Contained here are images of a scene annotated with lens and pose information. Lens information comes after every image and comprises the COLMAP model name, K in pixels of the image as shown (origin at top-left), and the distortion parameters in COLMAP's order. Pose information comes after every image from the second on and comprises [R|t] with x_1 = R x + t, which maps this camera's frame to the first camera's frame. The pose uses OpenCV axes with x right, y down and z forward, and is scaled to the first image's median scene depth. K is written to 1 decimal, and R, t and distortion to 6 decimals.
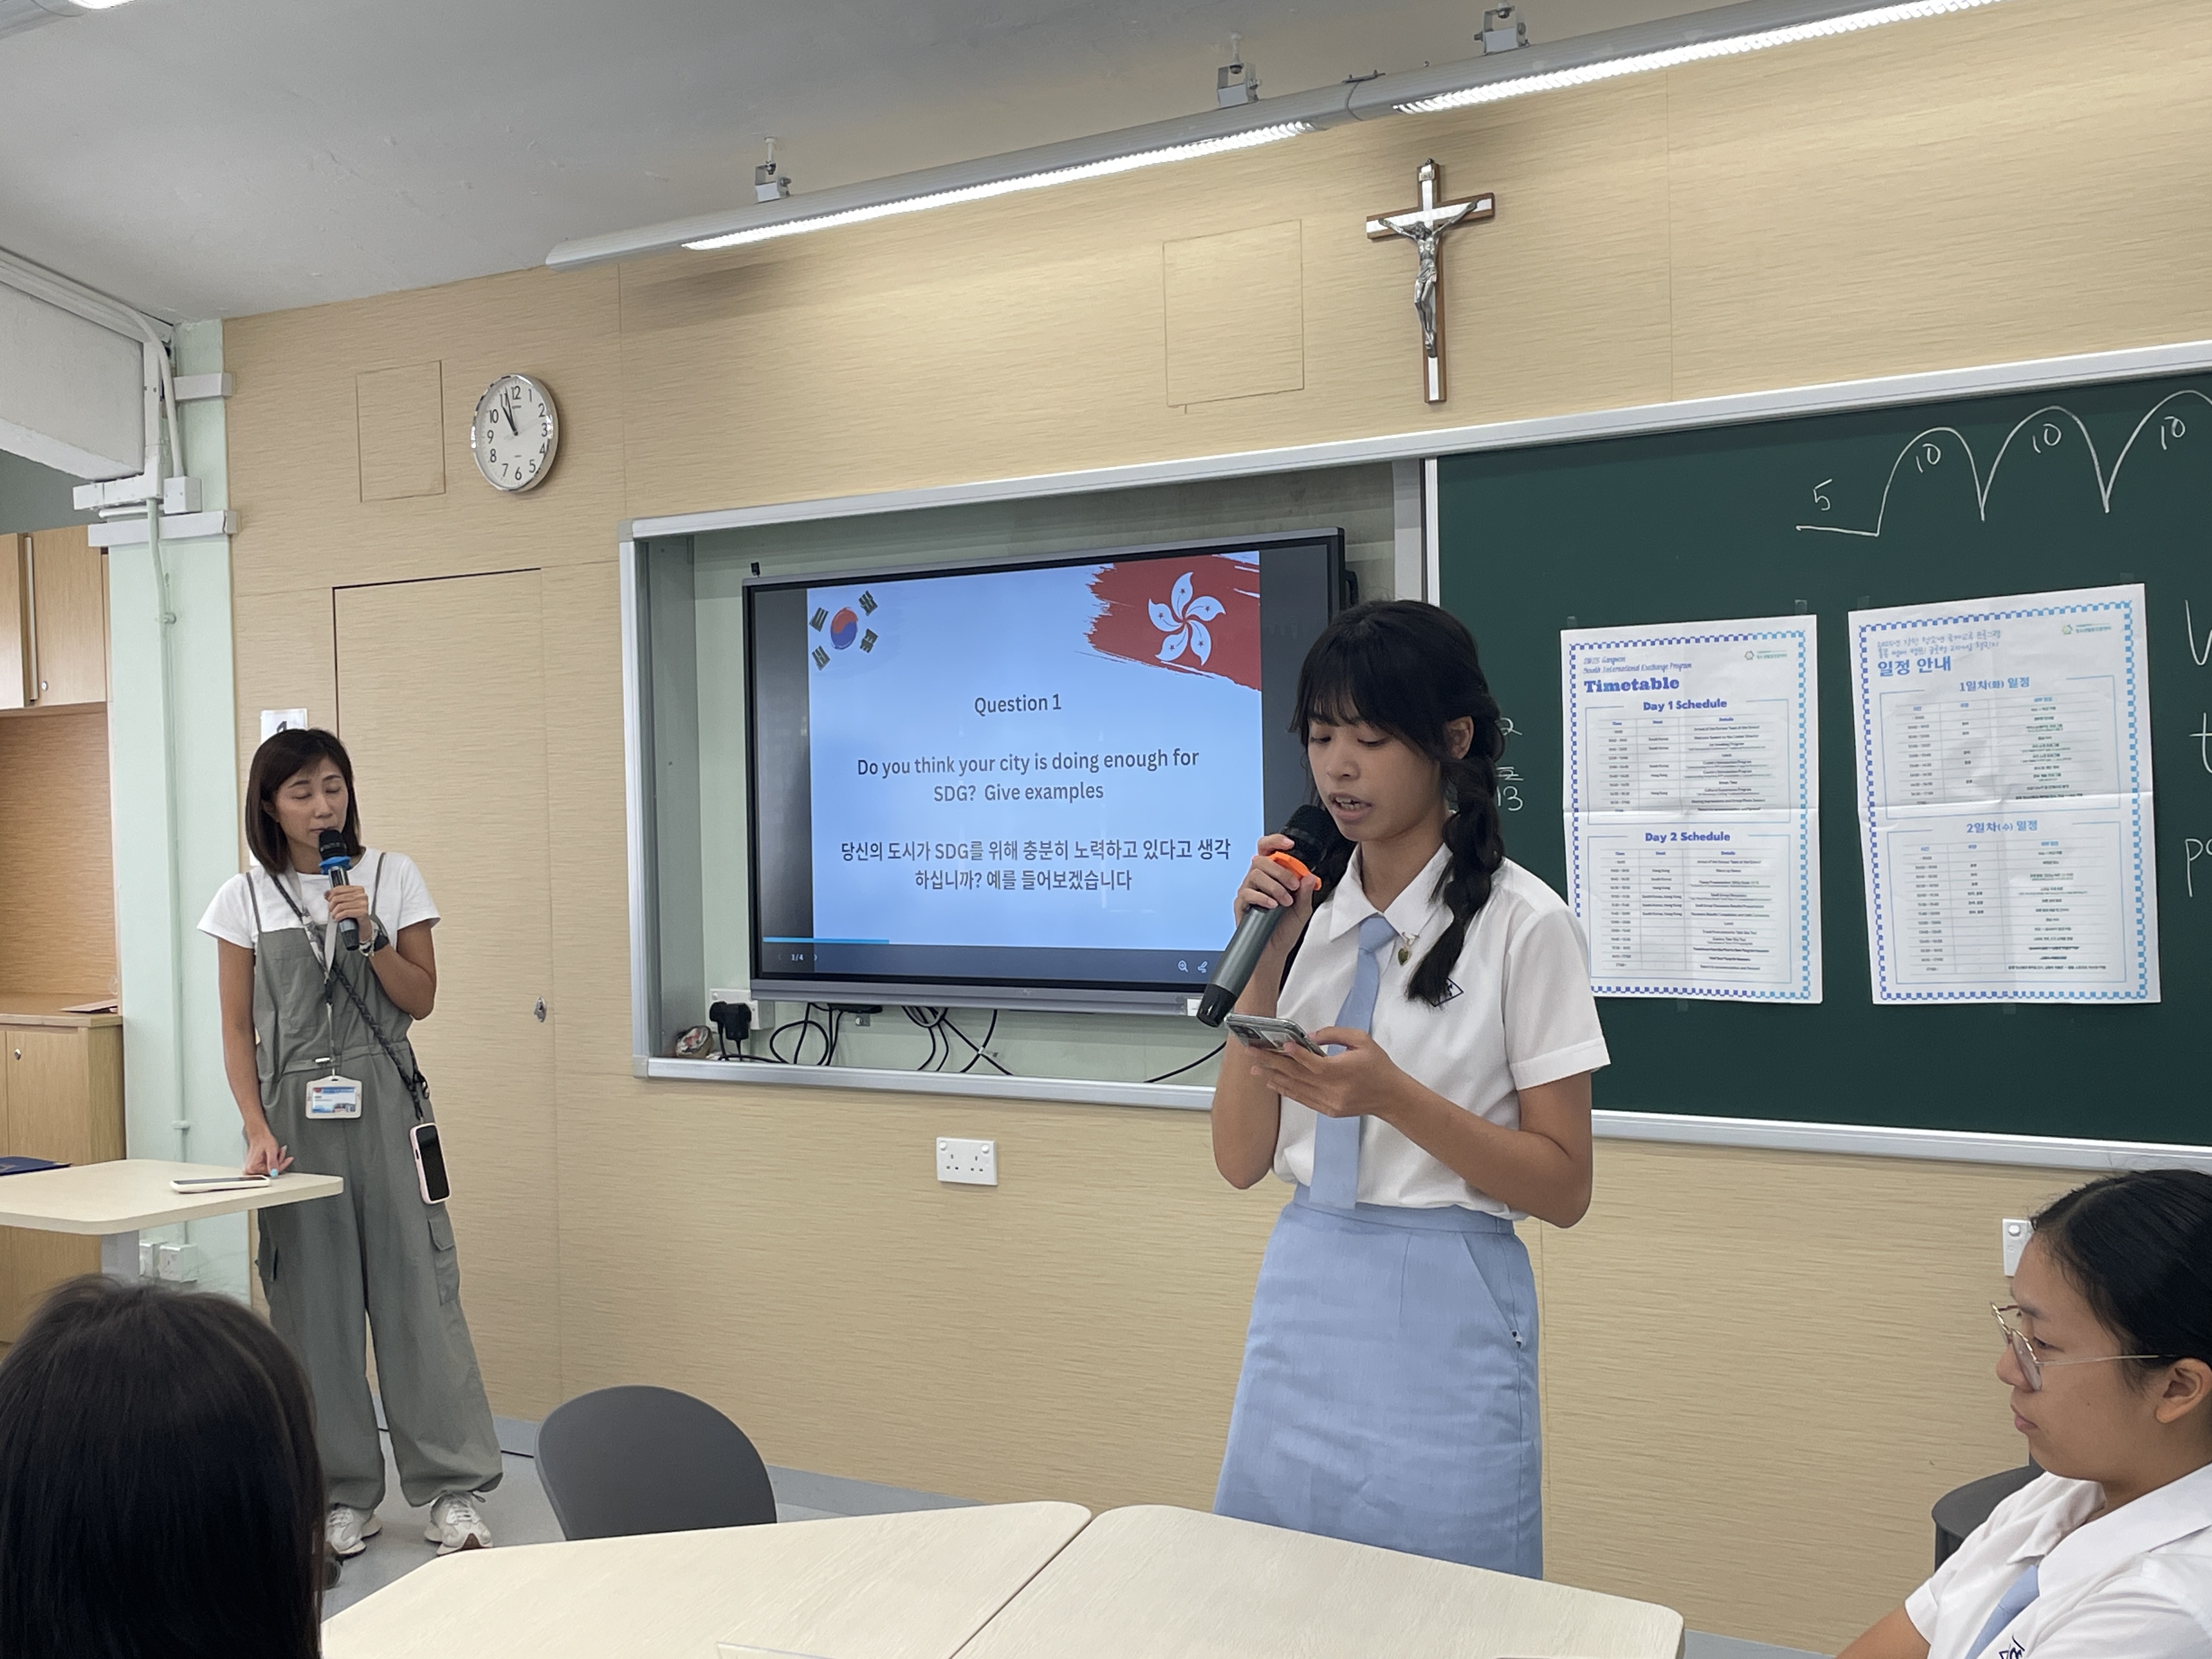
lens RADIAL K [[2663.2, 0, 1130.1], [0, 2663.2, 826.5], [0, 0, 1]] dist [0.060435, 0.000000]
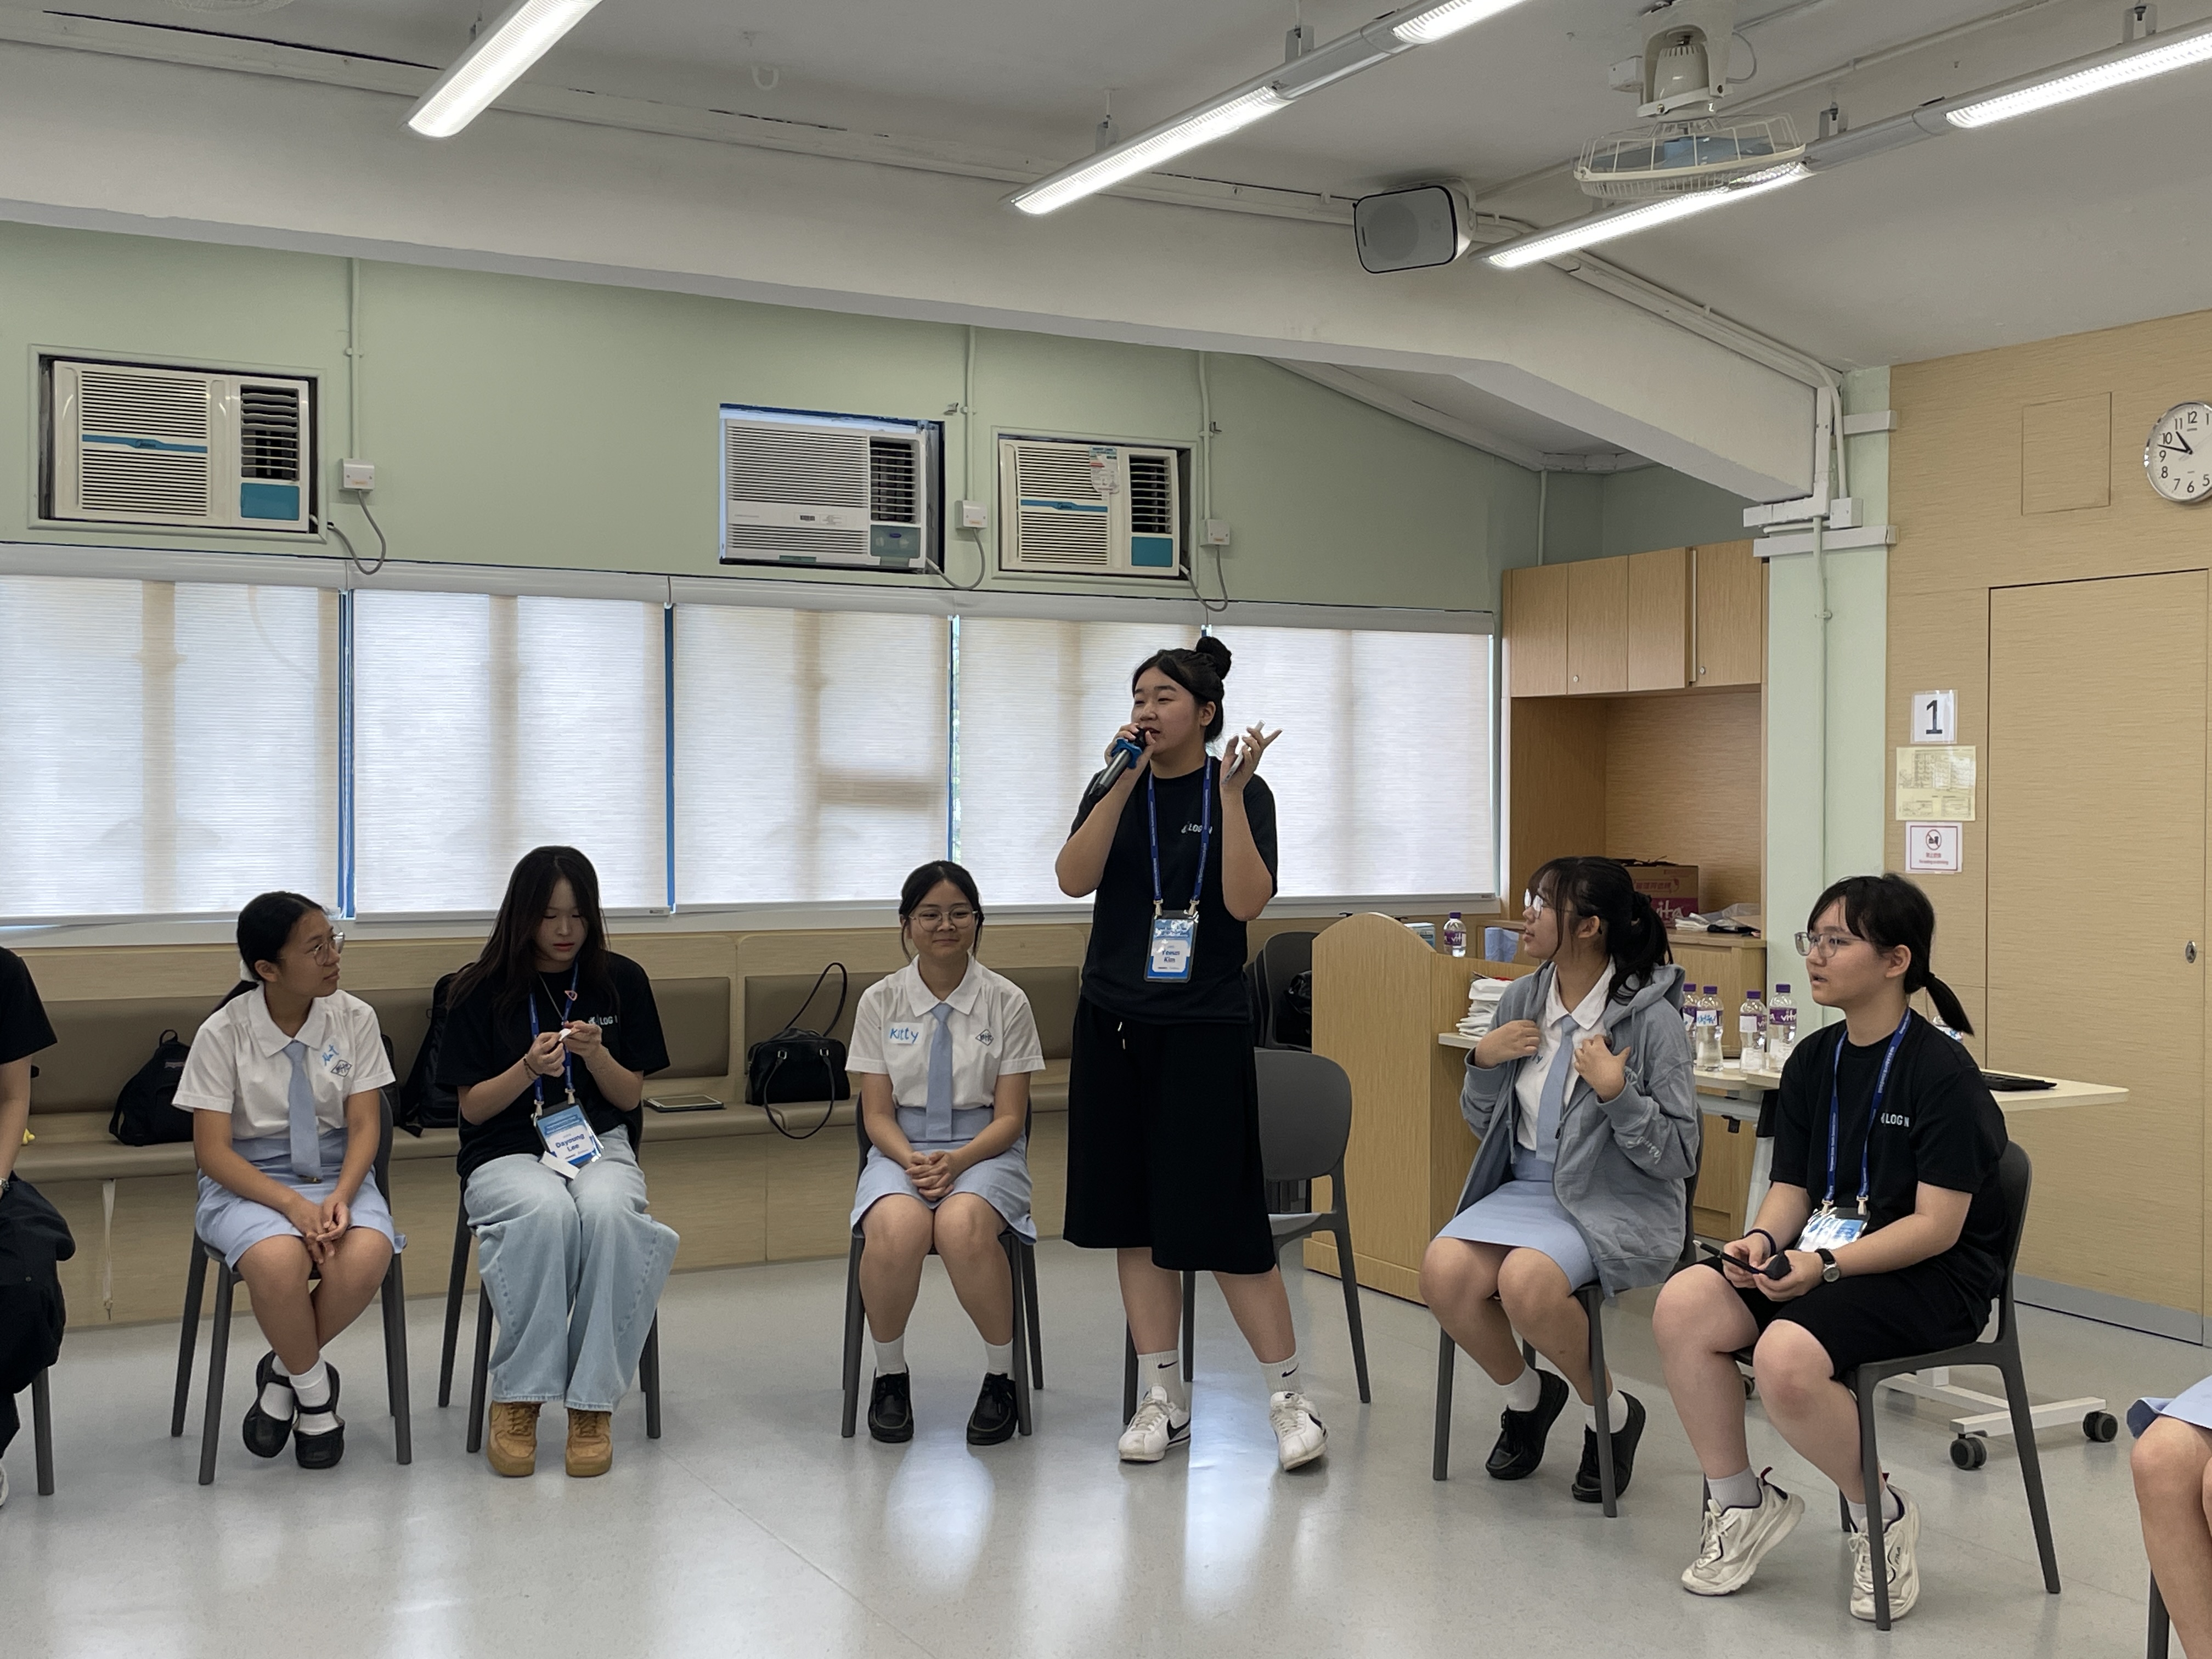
lens RADIAL K [[2529.8, 0, 1157.4], [0, 2529.8, 809.7], [0, 0, 1]] dist [0.088882, 0.000000]
pose [[0.902355, 0.033111, -0.429720, -0.178863], [-0.035465, 0.999368, 0.002533, 0.024626], [0.429532, 0.012955, 0.902959, -0.226106]]
